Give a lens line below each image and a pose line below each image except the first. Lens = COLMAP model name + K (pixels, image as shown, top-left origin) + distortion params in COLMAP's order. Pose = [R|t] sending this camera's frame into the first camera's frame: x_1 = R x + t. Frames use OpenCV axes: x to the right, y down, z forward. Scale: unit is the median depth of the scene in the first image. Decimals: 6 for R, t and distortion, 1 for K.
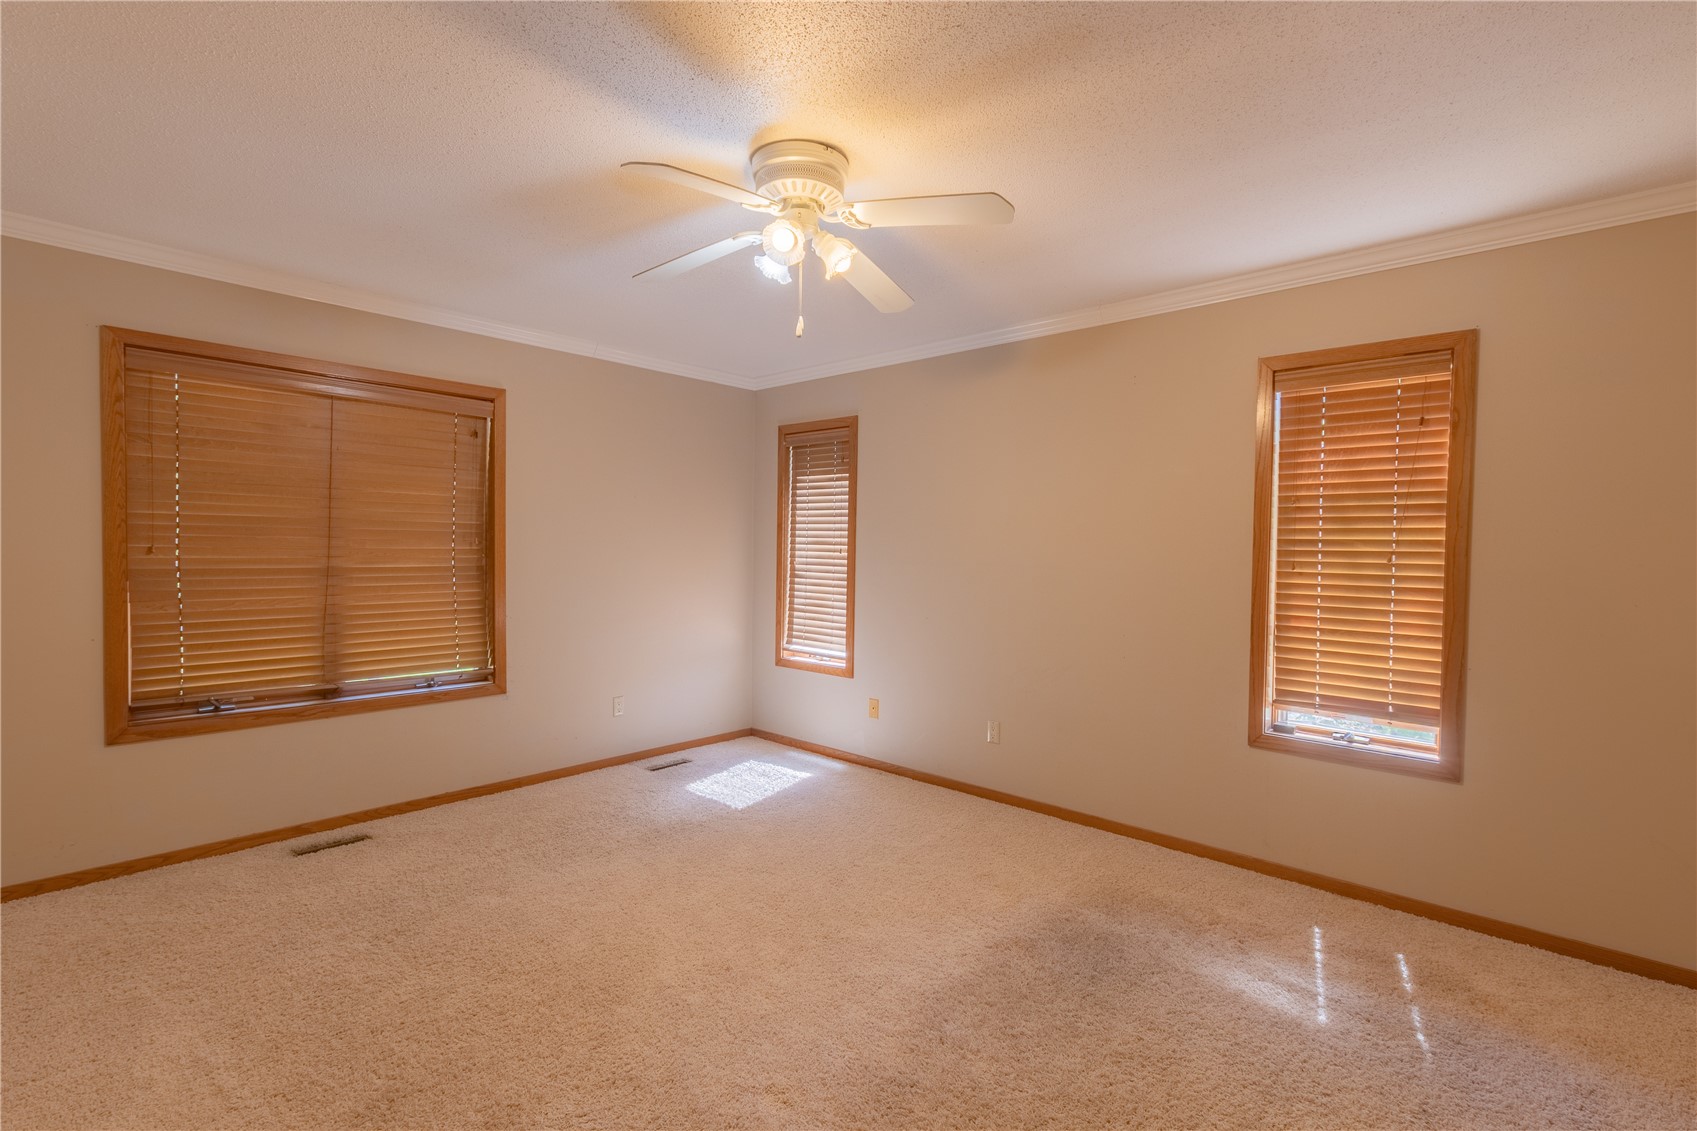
lens RADIAL K [[775.5, 0, 844.0], [0, 775.5, 558.6], [0, 0, 1]] dist [-0.000578, -0.000711]
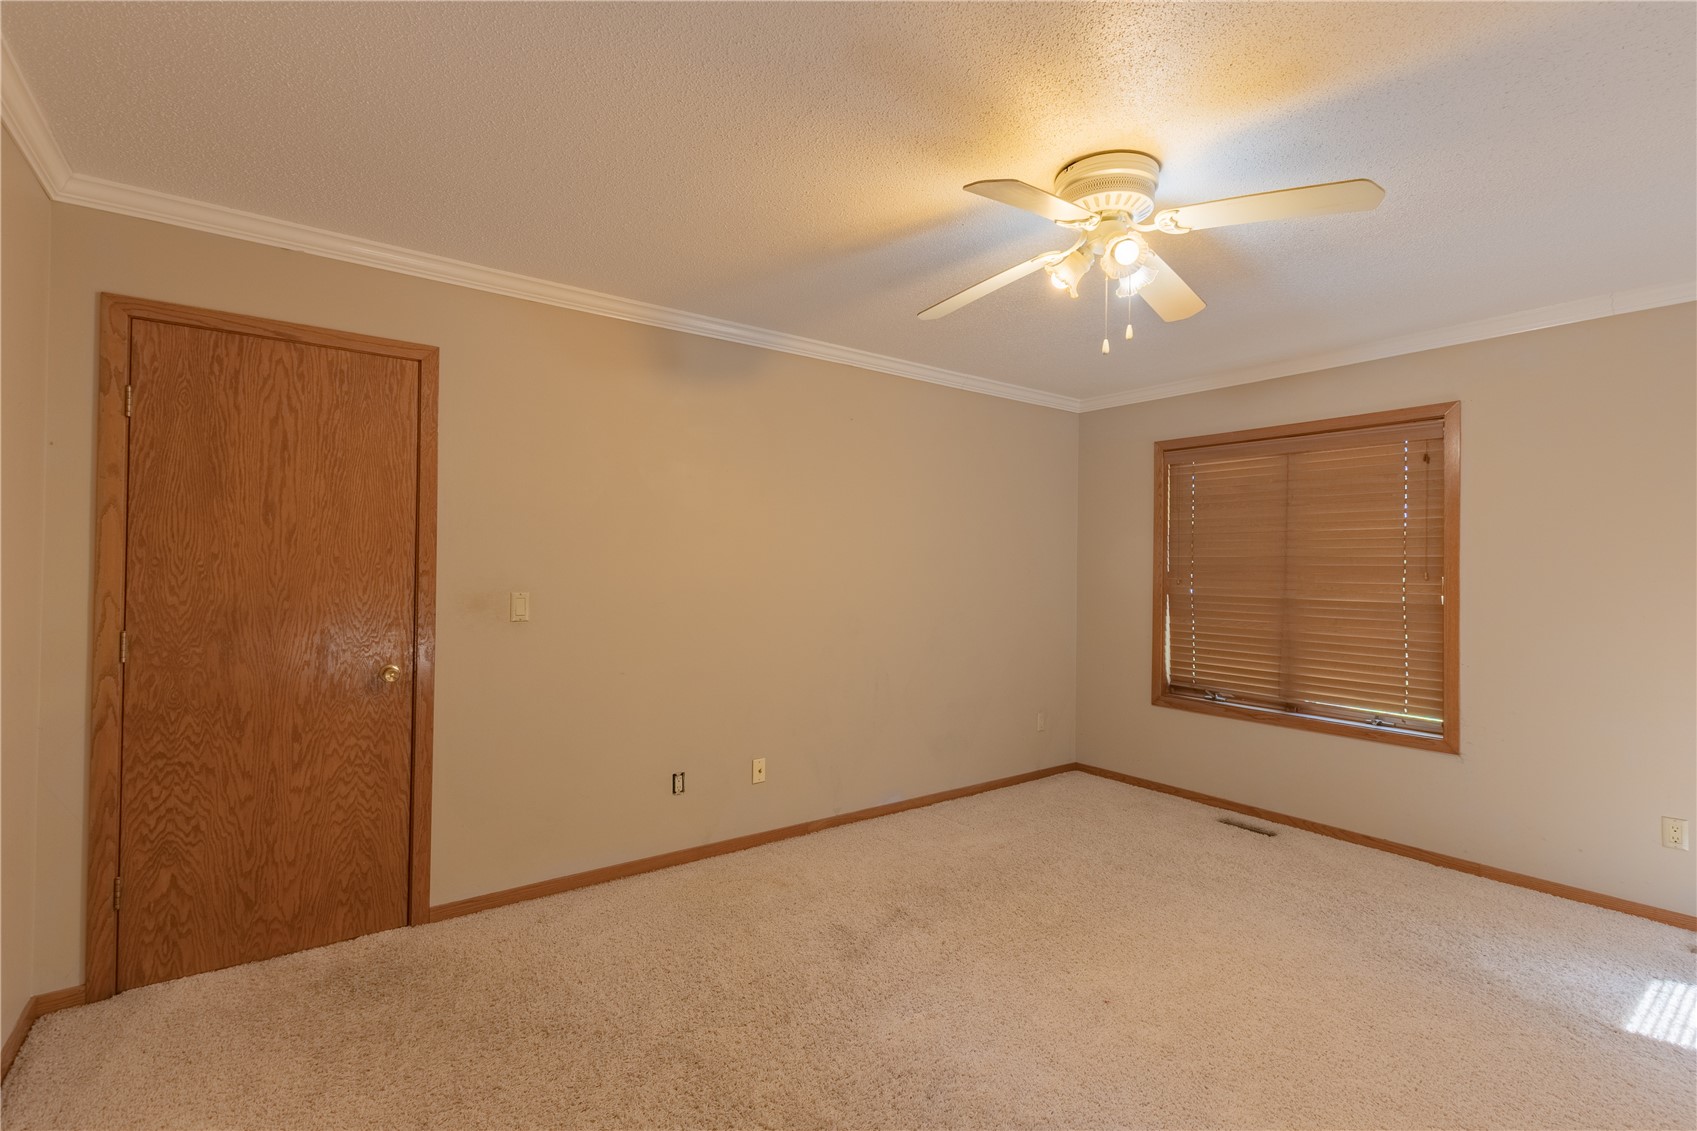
lens RADIAL K [[765.1, 0, 845.1], [0, 765.1, 572.3], [0, 0, 1]] dist [-0.001541, -0.000563]
pose [[-0.185675, -0.006835, -0.982588, 0.589308], [-0.031707, 0.999497, -0.000961, -0.006246], [0.982100, 0.030977, -0.185798, 0.557145]]
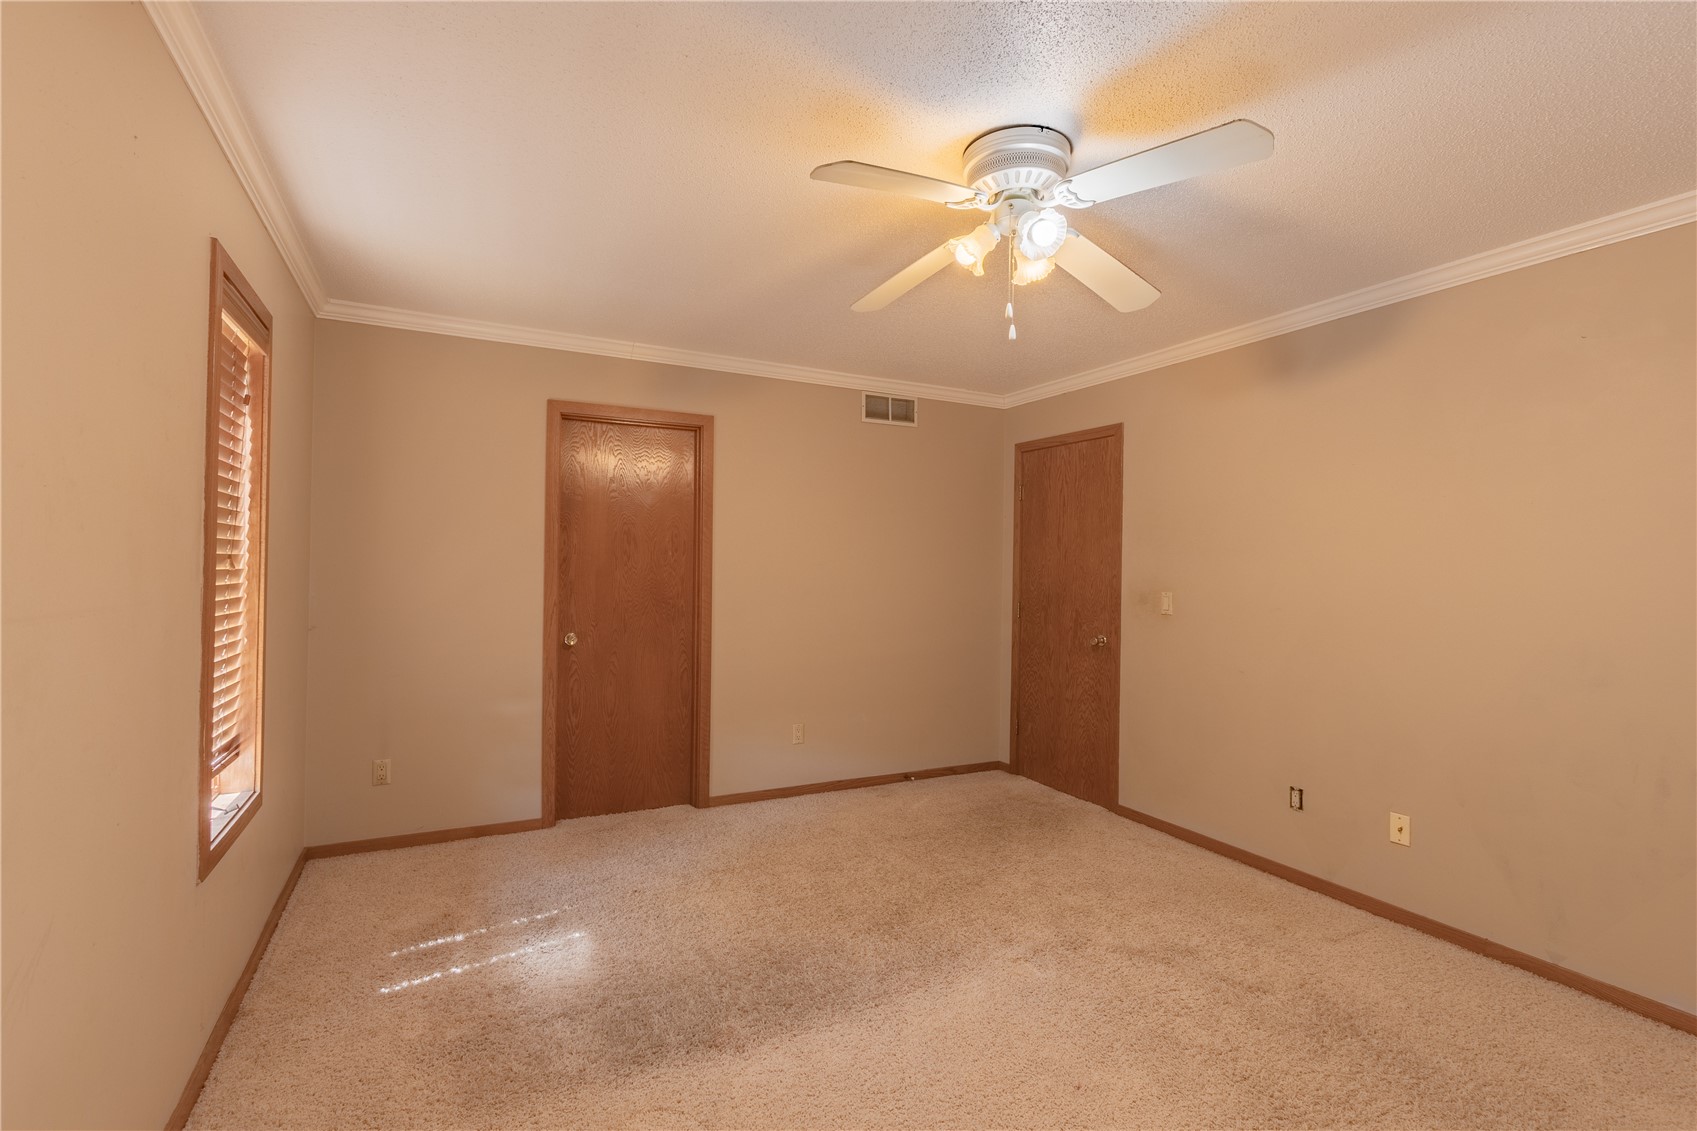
lens RADIAL K [[775.5, 0, 844.0], [0, 775.5, 558.6], [0, 0, 1]] dist [-0.000578, -0.000711]
pose [[-0.937228, -0.017390, 0.348284, -0.120646], [-0.013079, 0.999806, 0.014725, -0.031229], [-0.348473, 0.009246, -0.937273, 1.238375]]
